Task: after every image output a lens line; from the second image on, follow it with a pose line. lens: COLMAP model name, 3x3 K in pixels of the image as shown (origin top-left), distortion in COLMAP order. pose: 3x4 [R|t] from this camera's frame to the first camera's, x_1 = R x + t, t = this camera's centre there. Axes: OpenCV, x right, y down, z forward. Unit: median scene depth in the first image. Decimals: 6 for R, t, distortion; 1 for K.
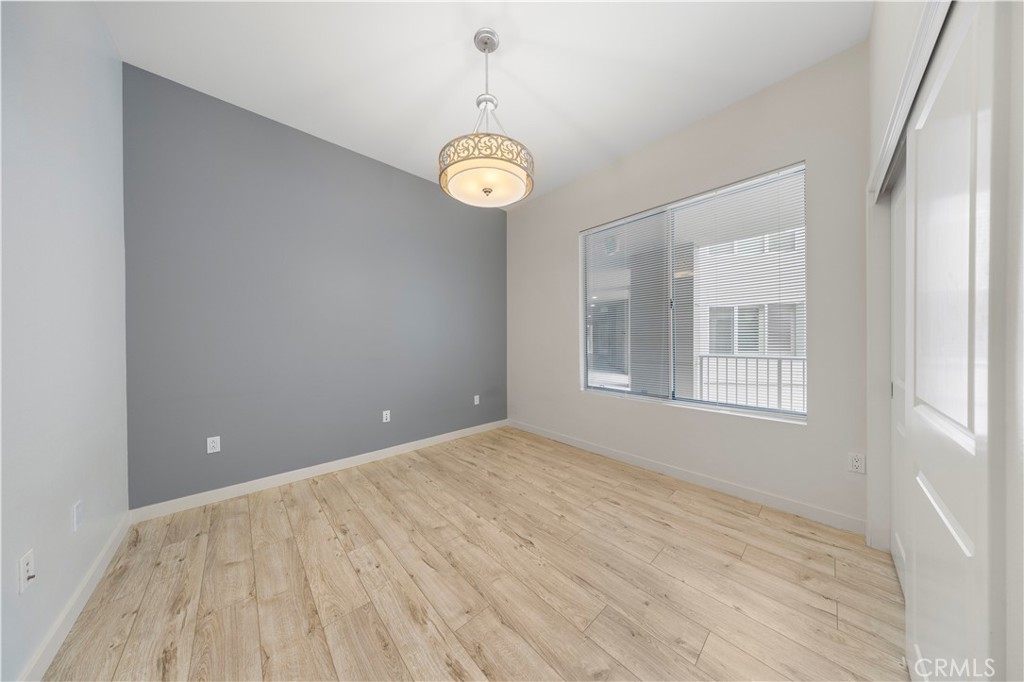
lens RADIAL K [[298.6, 0, 510.6], [0, 298.6, 331.8], [0, 0, 1]] dist [-0.000633, -0.000064]
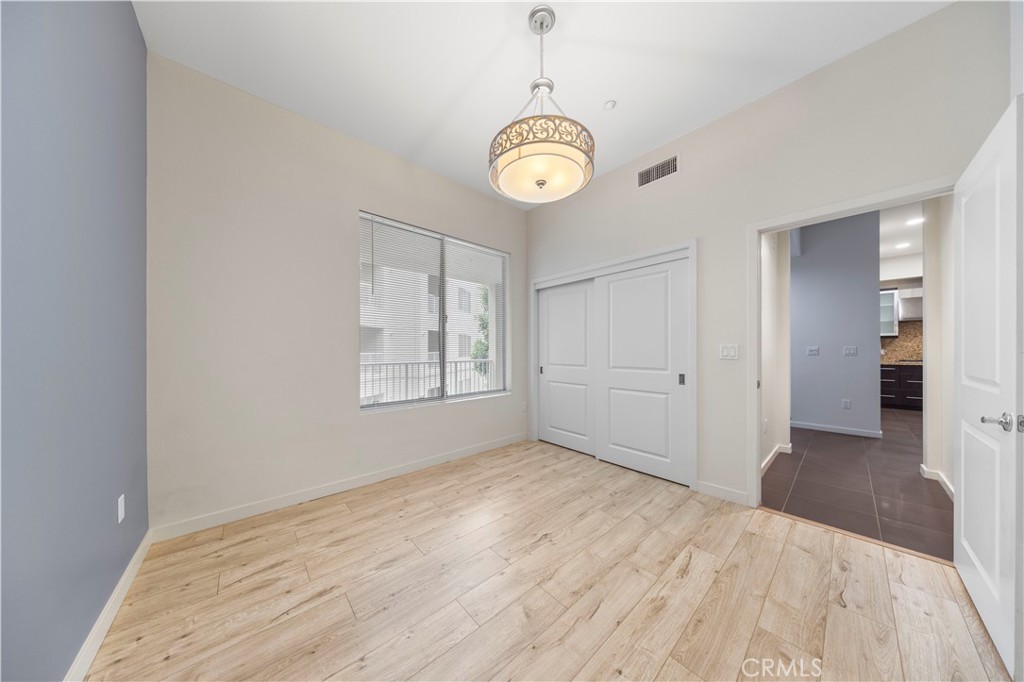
lens RADIAL K [[297.5, 0, 508.2], [0, 297.5, 344.1], [0, 0, 1]] dist [-0.000918, -0.000075]
pose [[0.042752, 0.015144, 0.998971, -0.873396], [-0.022064, 0.999656, -0.014210, 0.025233], [-0.998842, -0.021434, 0.043071, 0.935388]]
